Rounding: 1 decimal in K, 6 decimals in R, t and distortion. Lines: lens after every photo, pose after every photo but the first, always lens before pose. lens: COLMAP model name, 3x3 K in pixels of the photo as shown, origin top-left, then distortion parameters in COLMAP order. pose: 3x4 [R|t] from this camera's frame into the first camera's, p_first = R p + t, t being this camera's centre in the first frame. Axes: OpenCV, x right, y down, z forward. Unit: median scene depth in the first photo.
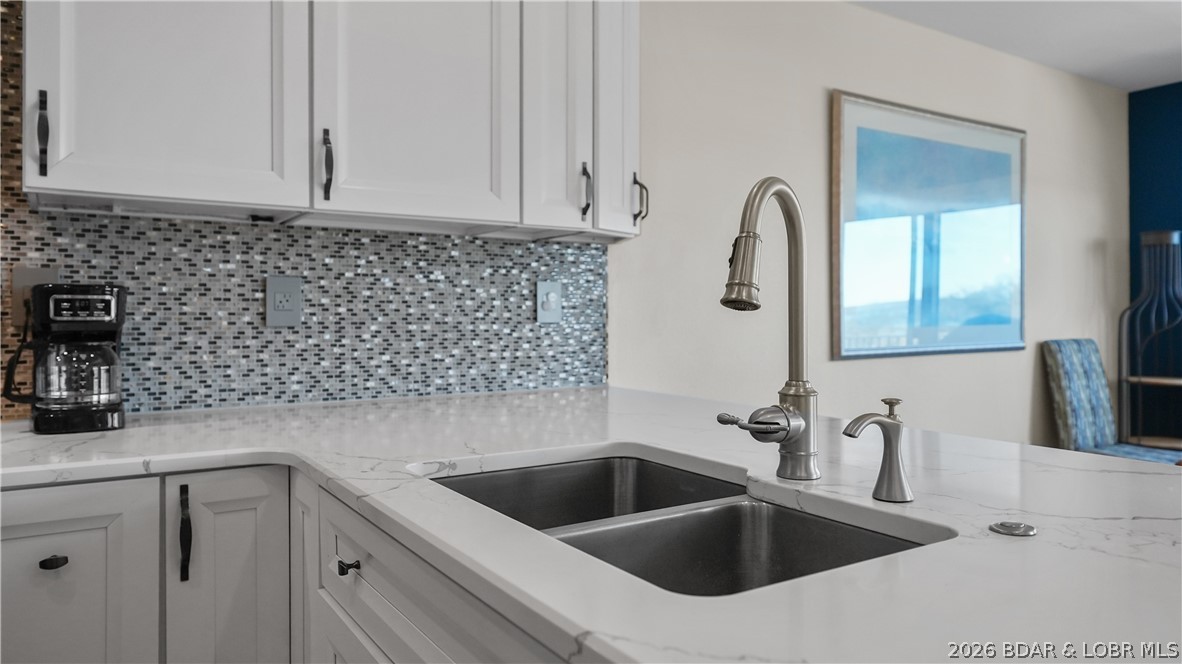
lens RADIAL K [[792.5, 0, 596.0], [0, 792.5, 311.9], [0, 0, 1]] dist [-0.000277, 0.001219]
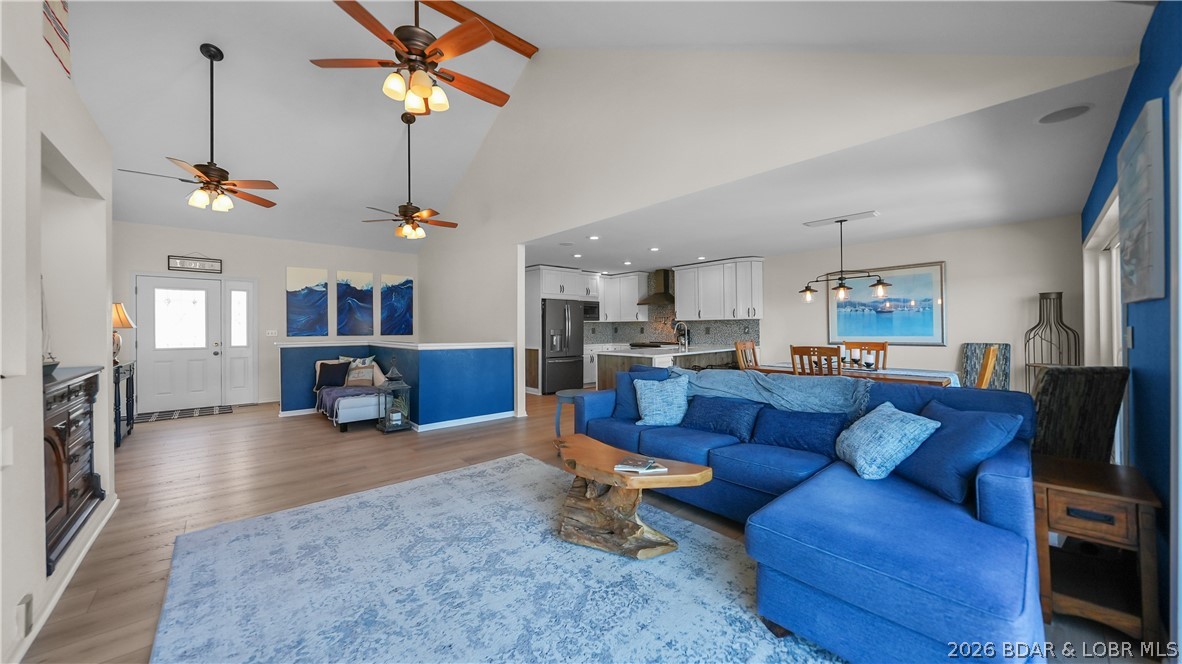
lens RADIAL K [[411.6, 0, 591.1], [0, 411.6, 330.0], [0, 0, 1]] dist [-0.005790, 0.000229]
pose [[0.161544, 0.001505, -0.986864, 3.326319], [0.015587, 0.999870, 0.004076, -0.054574], [0.986742, -0.016041, 0.161500, -0.718051]]
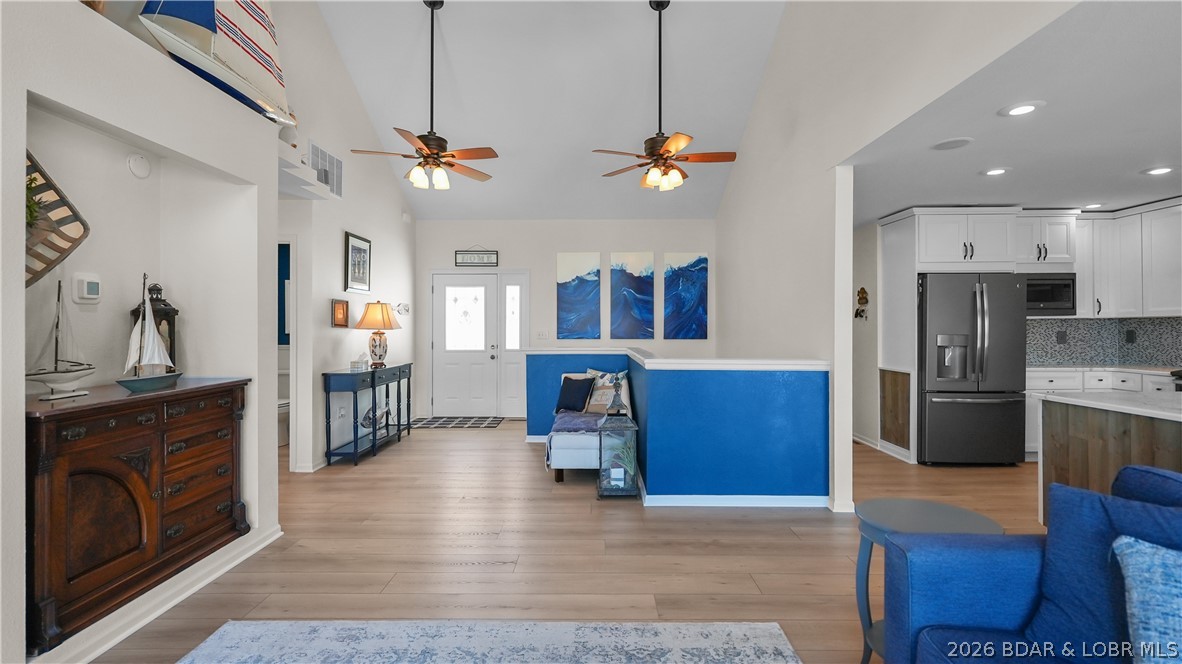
lens RADIAL K [[554.5, 0, 591.4], [0, 554.5, 326.3], [0, 0, 1]] dist [-0.002181, -0.000354]
pose [[-0.548363, -0.001184, -0.836240, 2.479661], [0.009103, 0.999931, -0.007386, -0.083523], [0.836191, -0.011662, -0.548314, -0.403101]]
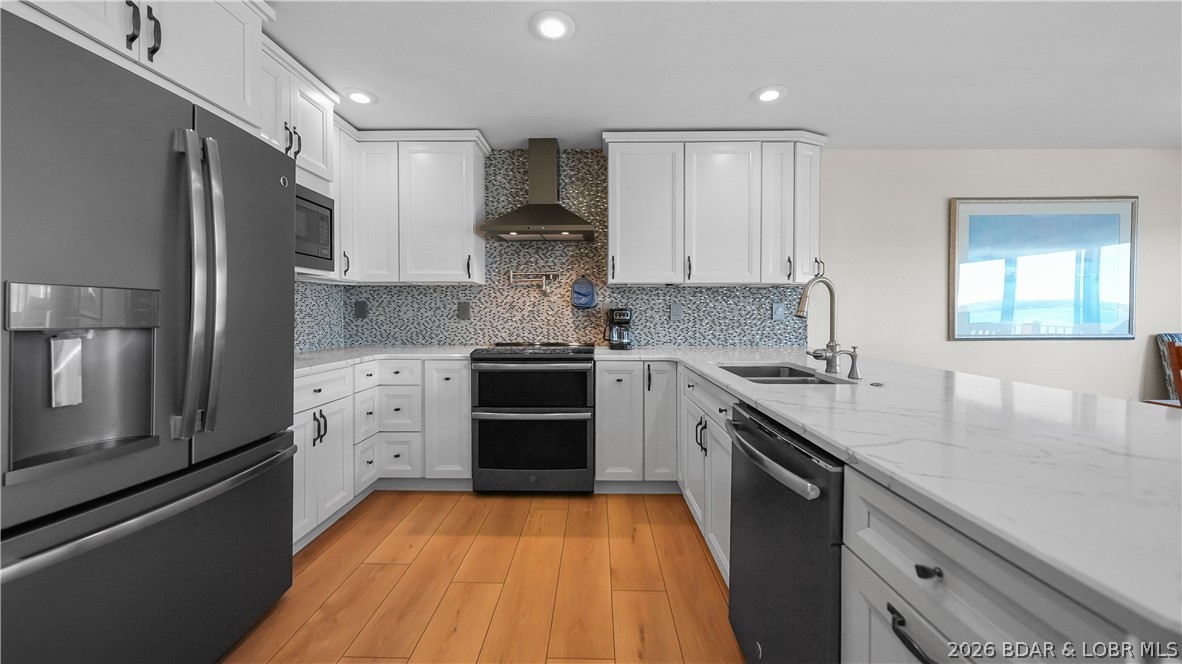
lens RADIAL K [[411.6, 0, 590.0], [0, 411.6, 319.2], [0, 0, 1]] dist [-0.005790, 0.000229]
pose [[0.830341, 0.008402, -0.557192, 0.207927], [0.002161, 0.999830, 0.018297, -0.016609], [0.557251, -0.016397, 0.830182, -0.485592]]
